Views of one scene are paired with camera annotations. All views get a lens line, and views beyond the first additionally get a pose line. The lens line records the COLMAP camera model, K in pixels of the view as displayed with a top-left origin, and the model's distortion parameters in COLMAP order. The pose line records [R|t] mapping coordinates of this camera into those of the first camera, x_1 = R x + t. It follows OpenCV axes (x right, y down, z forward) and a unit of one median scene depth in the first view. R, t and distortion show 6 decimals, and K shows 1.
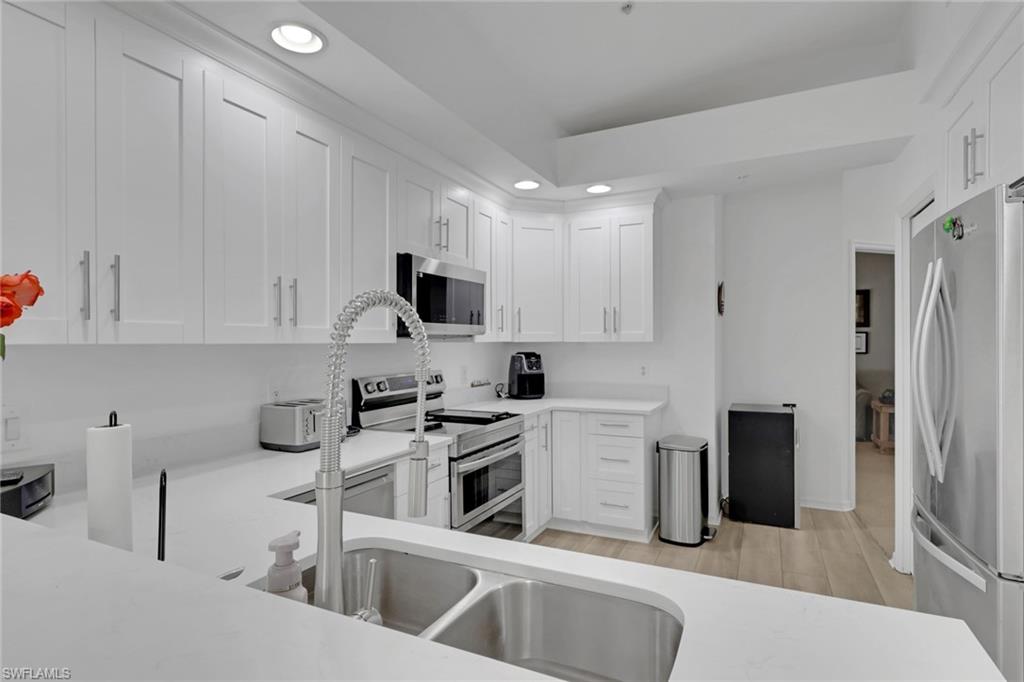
lens RADIAL K [[528.0, 0, 512.0], [0, 528.0, 341.0], [0, 0, 1]] dist [-0.001524, 0.000025]
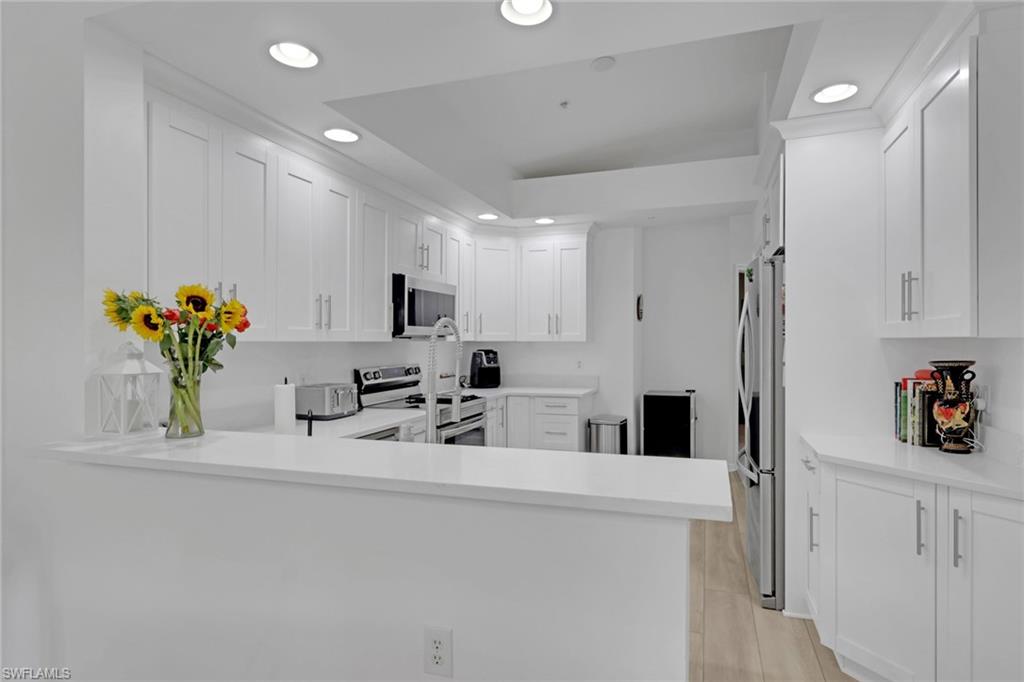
lens RADIAL K [[540.8, 0, 553.2], [0, 540.8, 336.3], [0, 0, 1]] dist [-0.000260, 0.000290]
pose [[0.984862, 0.005049, 0.173268, -0.041653], [-0.003696, 0.999960, -0.008133, 0.000344], [-0.173302, 0.007370, 0.984841, -0.298338]]
